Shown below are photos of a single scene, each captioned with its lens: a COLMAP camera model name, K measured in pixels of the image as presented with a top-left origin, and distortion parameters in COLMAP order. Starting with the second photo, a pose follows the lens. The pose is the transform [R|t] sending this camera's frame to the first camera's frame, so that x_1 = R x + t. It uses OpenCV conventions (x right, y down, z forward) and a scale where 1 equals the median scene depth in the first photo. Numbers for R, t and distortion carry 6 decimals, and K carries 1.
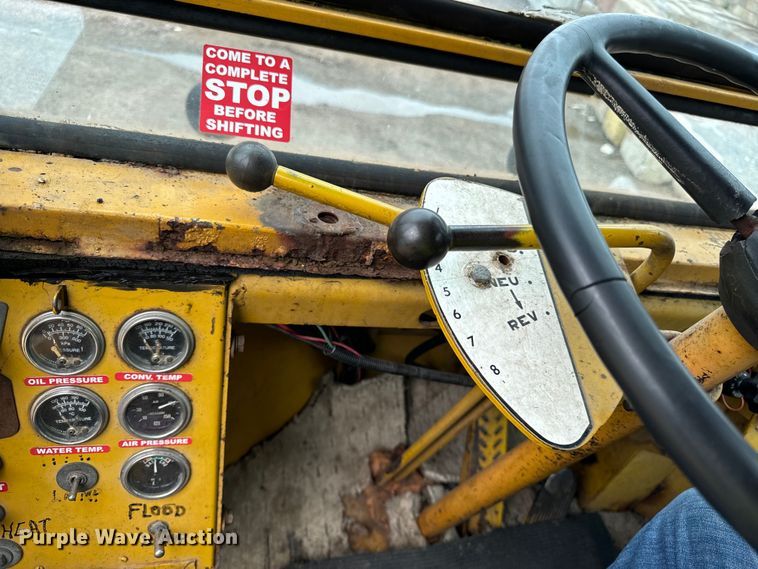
lens RADIAL K [[551.5, 0, 379.0], [0, 551.5, 284.5], [0, 0, 1]] dist [0.046086, -0.163118]
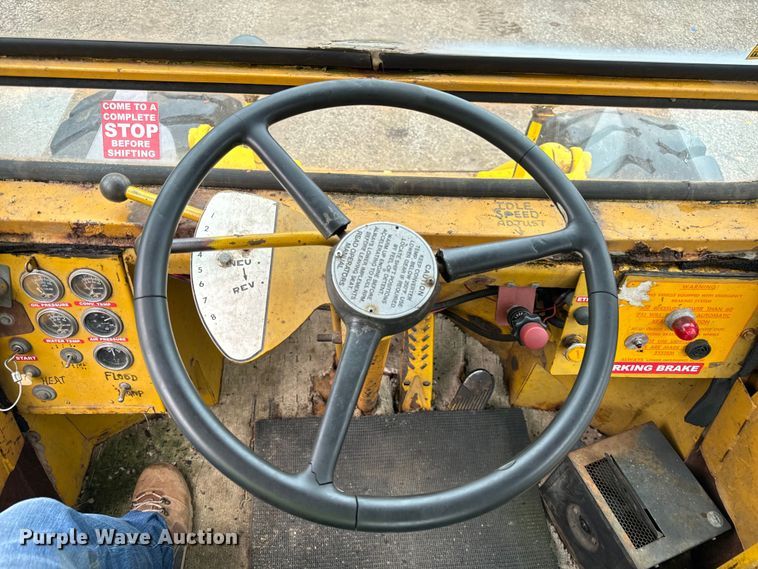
lens RADIAL K [[546.5, 0, 379.0], [0, 546.5, 284.5], [0, 0, 1]] dist [0.046663, -0.094669]
pose [[0.963422, 0.038944, -0.265145, 0.883576], [0.015273, 0.979798, 0.199405, -0.217961], [0.267555, -0.196160, 0.943364, -0.377396]]
